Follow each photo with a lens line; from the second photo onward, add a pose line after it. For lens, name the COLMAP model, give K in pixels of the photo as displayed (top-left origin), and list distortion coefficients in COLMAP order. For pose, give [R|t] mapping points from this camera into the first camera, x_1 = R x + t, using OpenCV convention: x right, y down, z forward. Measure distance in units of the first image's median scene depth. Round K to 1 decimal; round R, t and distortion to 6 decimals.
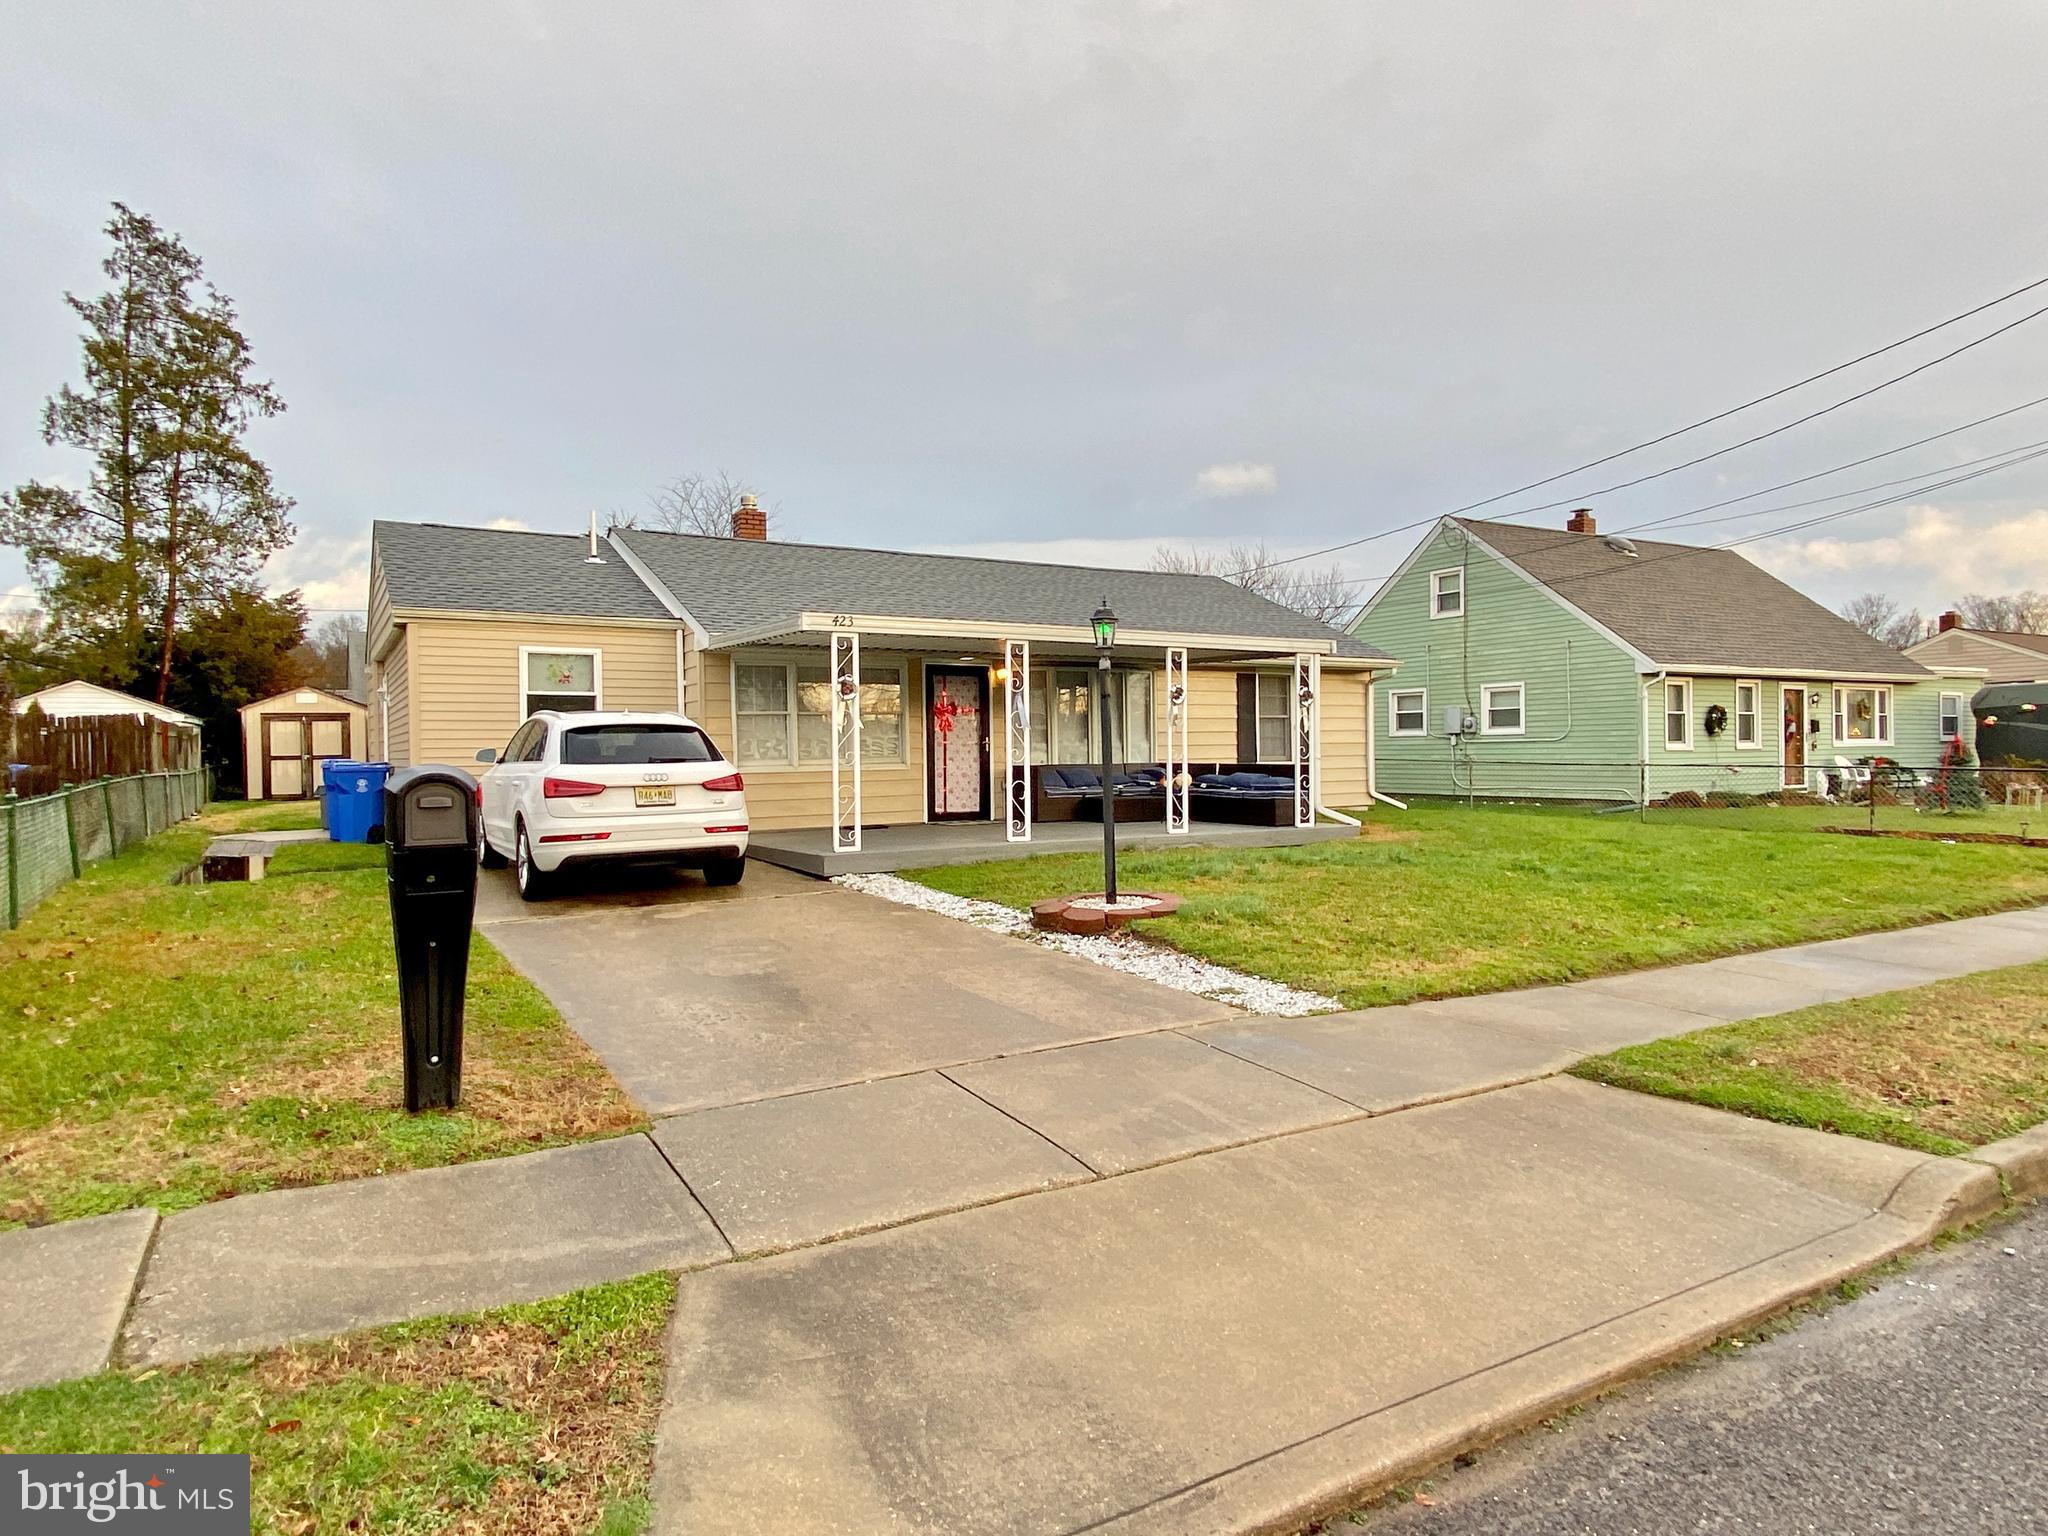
lens RADIAL K [[1201.3, 0, 1024.0], [0, 1201.3, 768.0], [0, 0, 1]] dist [0.072304, -0.071791]
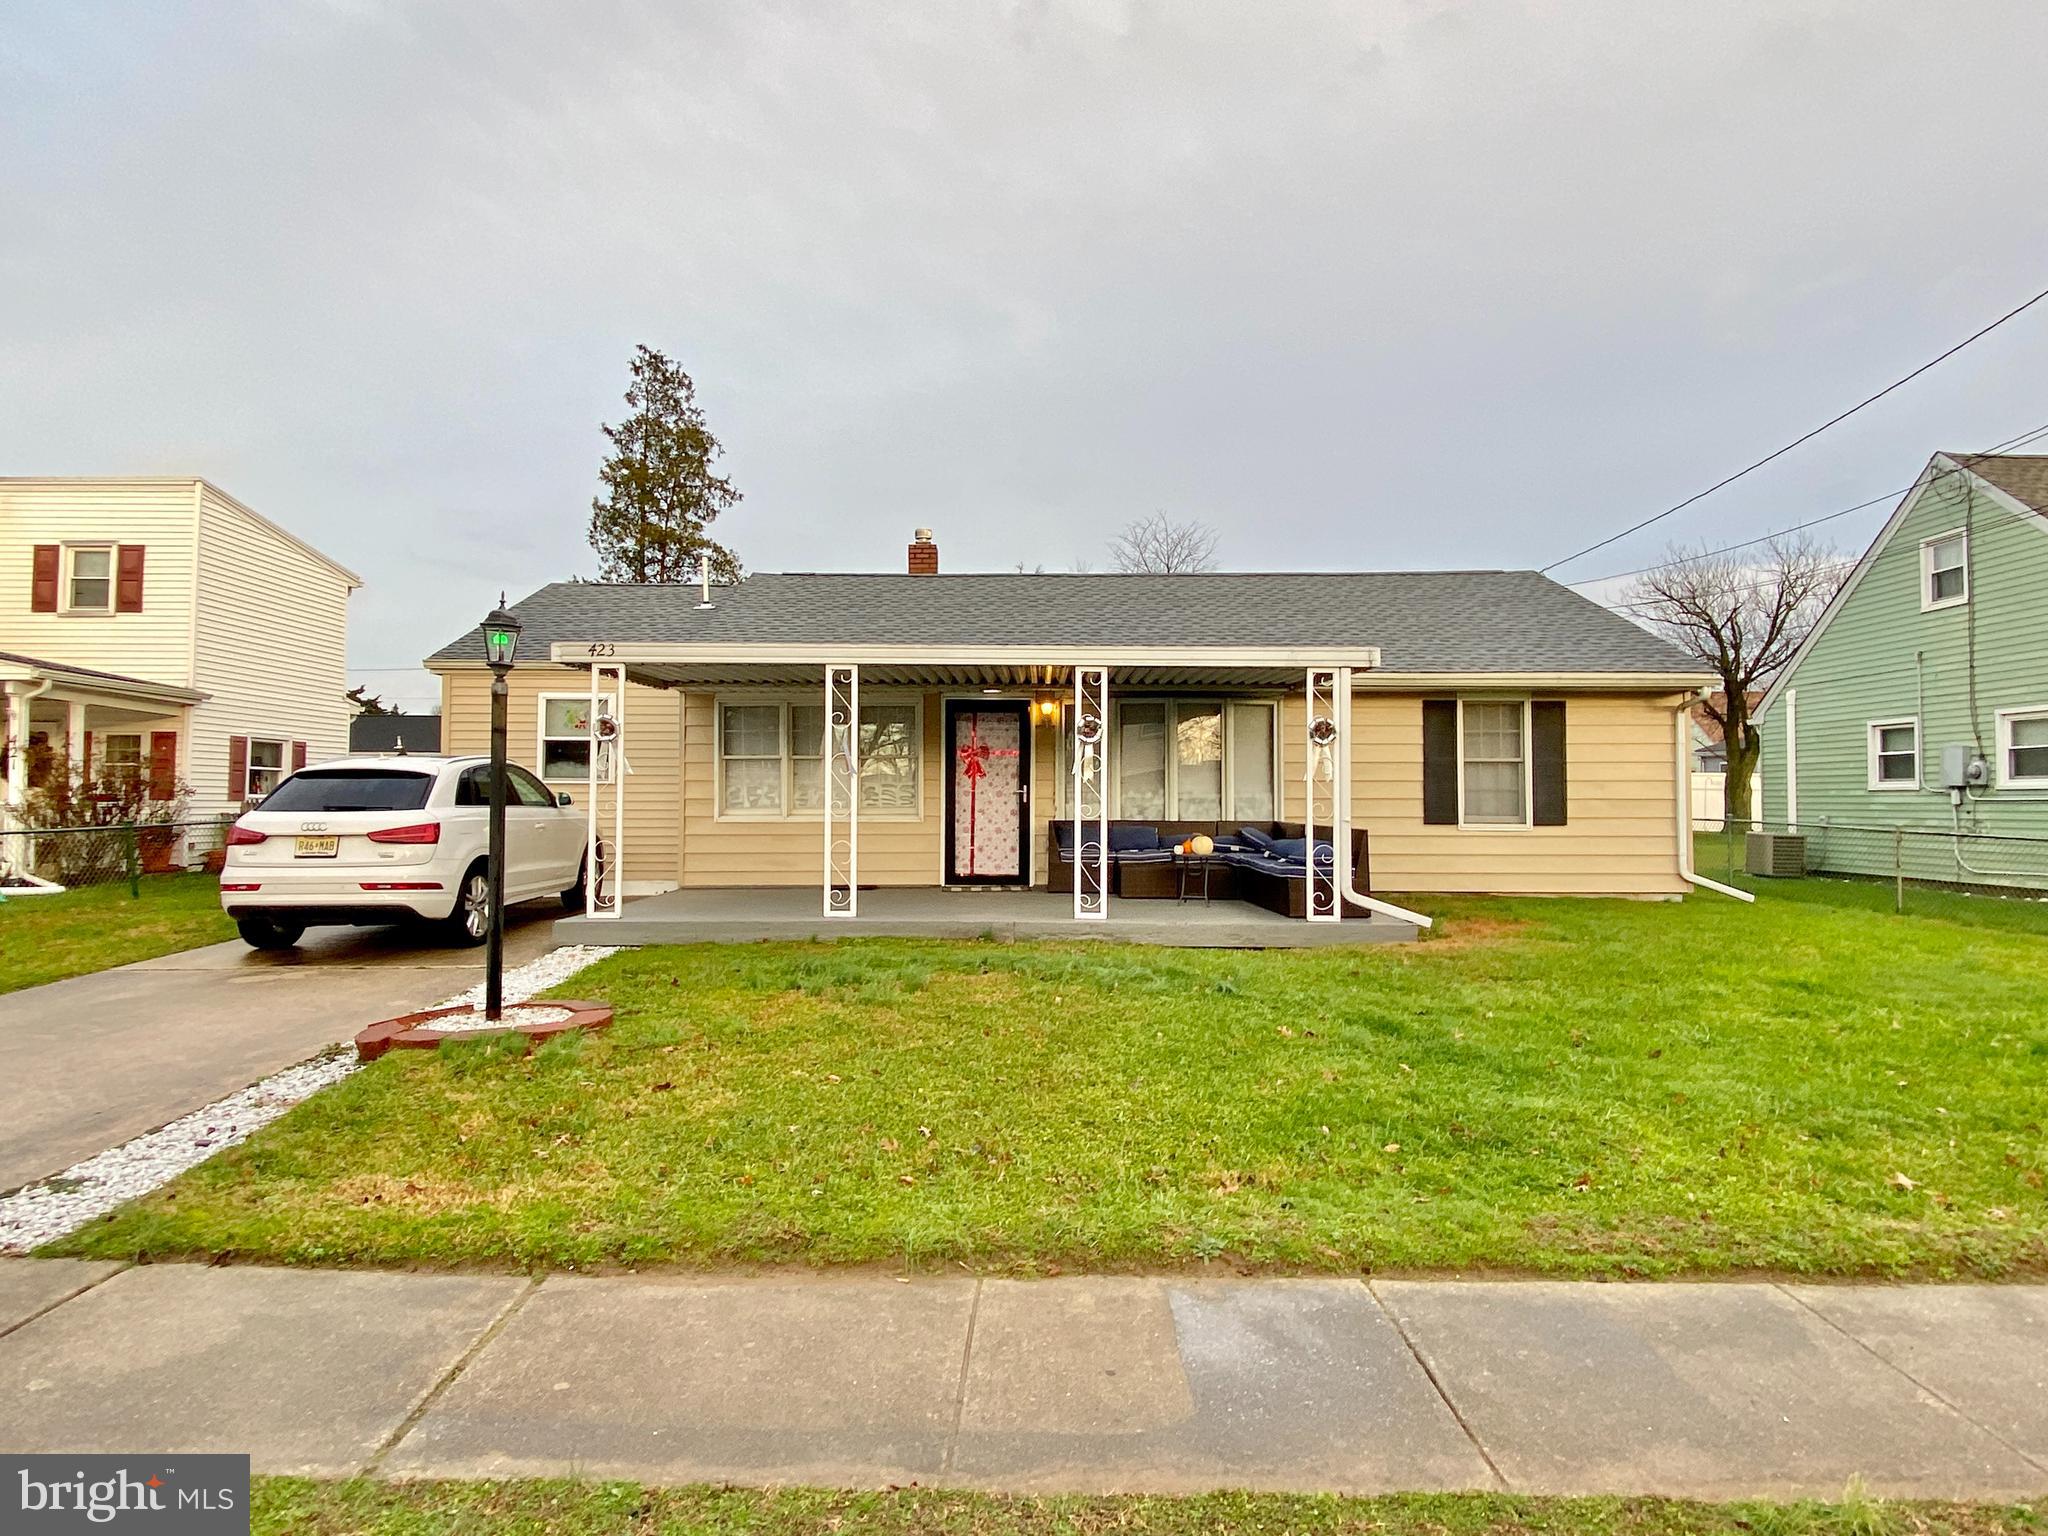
lens RADIAL K [[1201.3, 0, 1024.0], [0, 1201.3, 768.0], [0, 0, 1]] dist [0.072304, -0.071791]
pose [[0.863128, 0.000853, -0.504985, 0.384047], [-0.020213, 0.999256, -0.032860, -0.010399], [0.504581, 0.038569, 0.862502, 0.285328]]
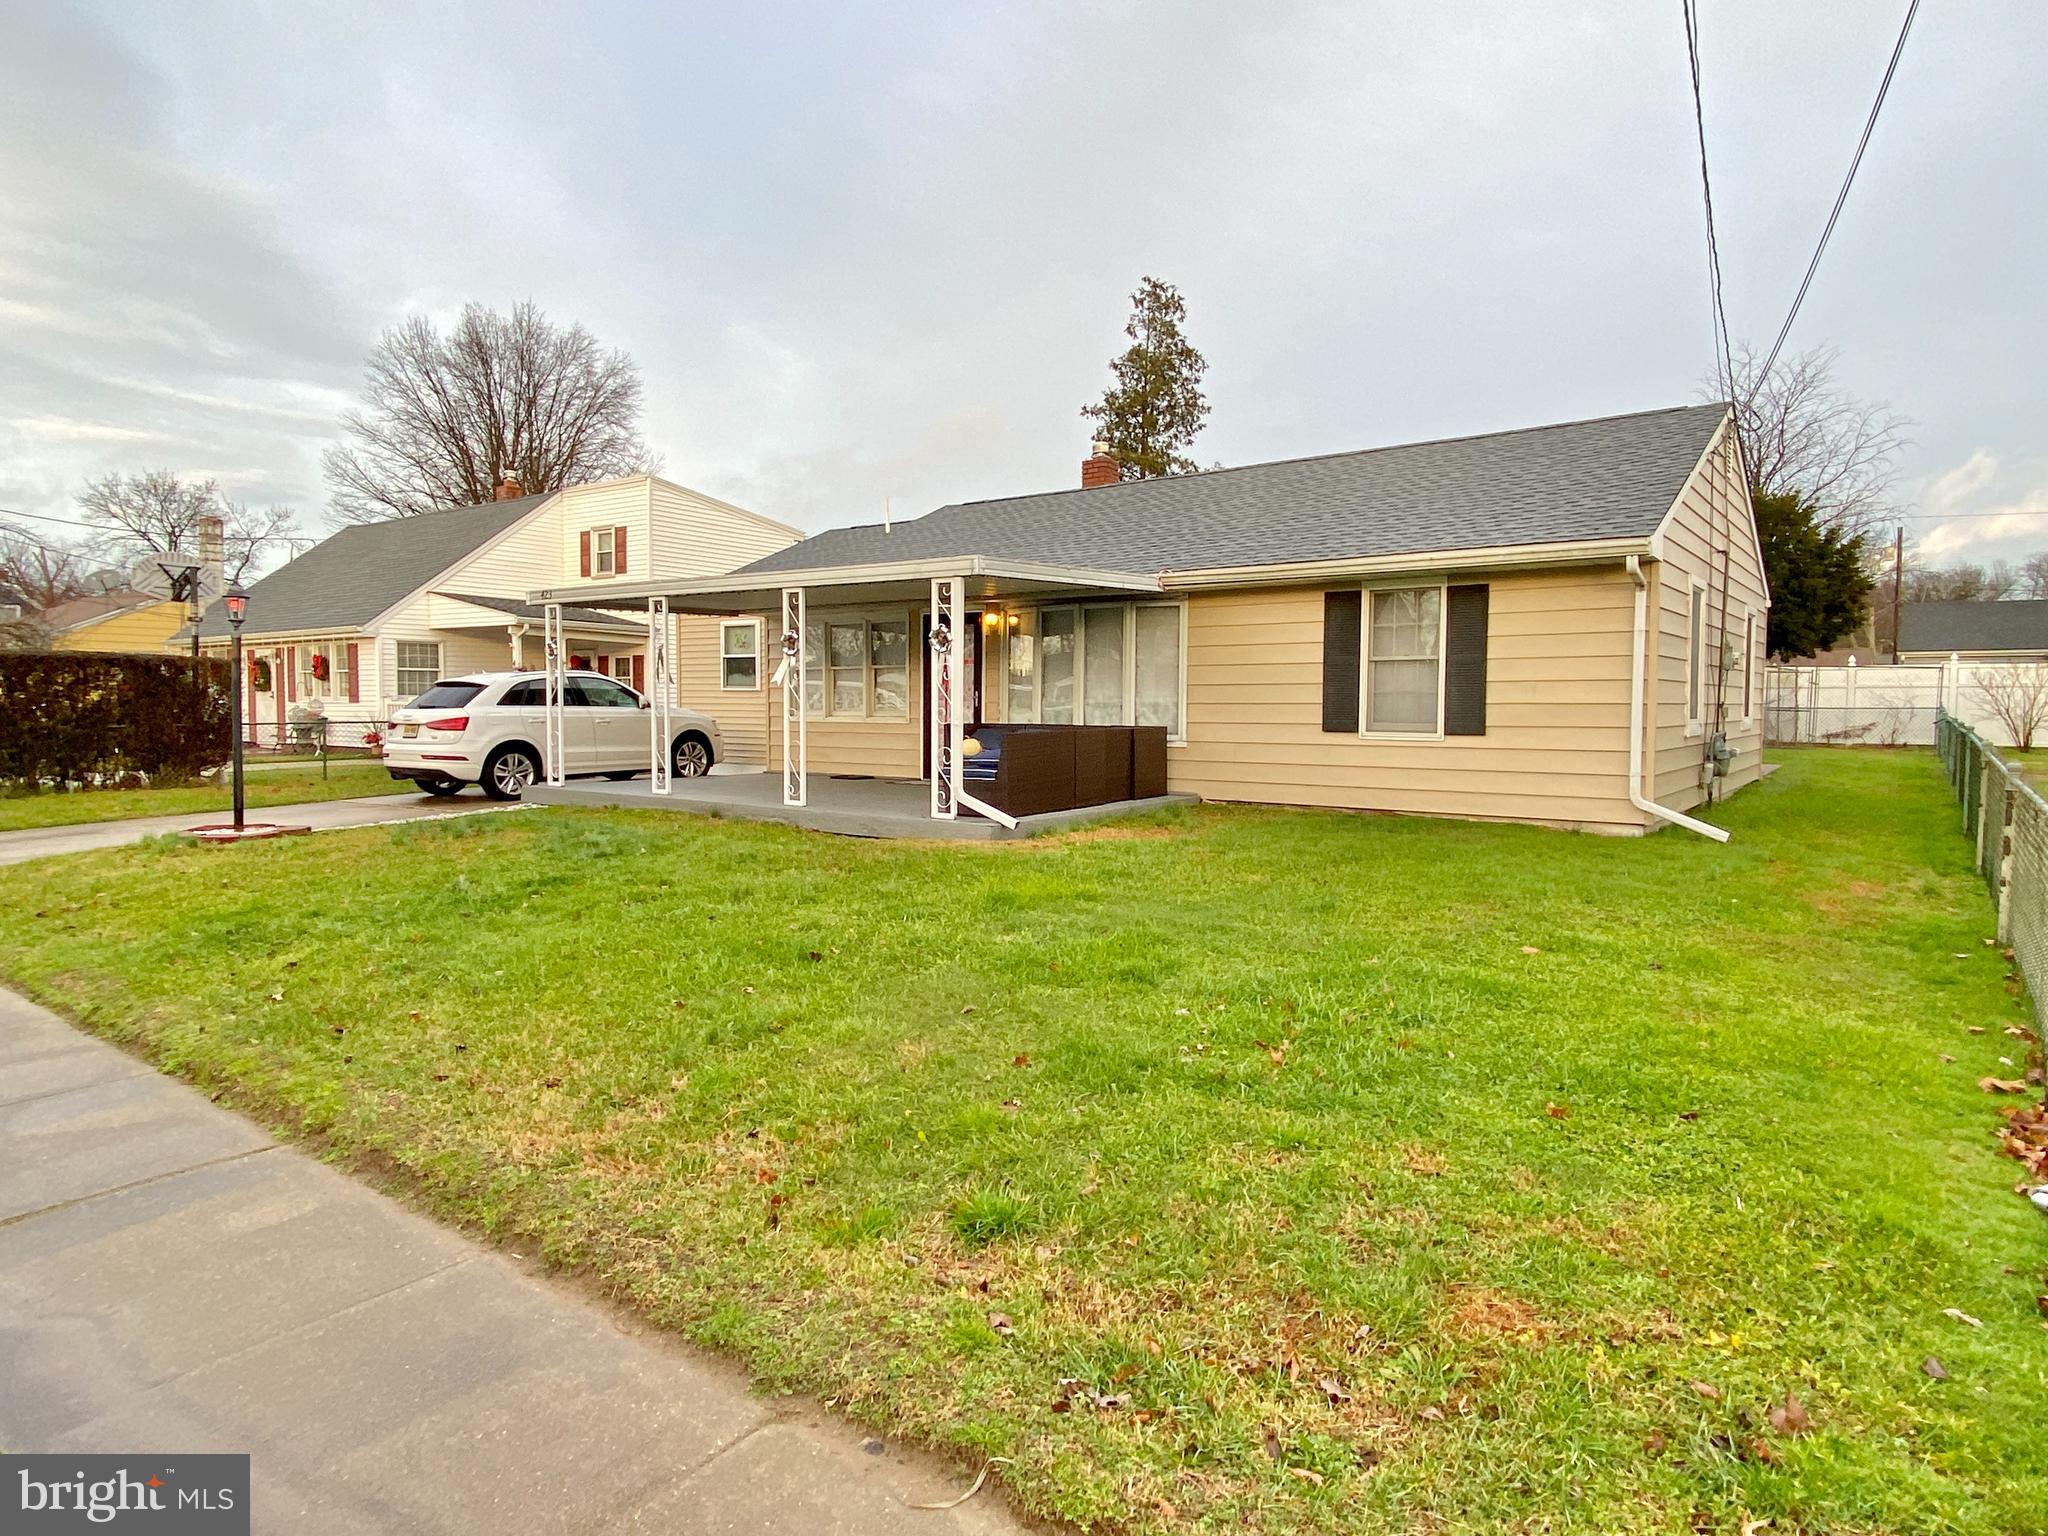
lens RADIAL K [[1201.3, 0, 1024.0], [0, 1201.3, 768.0], [0, 0, 1]] dist [0.072304, -0.071791]
pose [[0.389897, 0.064628, -0.918588, 0.812633], [-0.022789, 0.997906, 0.060536, -0.023056], [0.920576, -0.002669, 0.390554, 0.681413]]
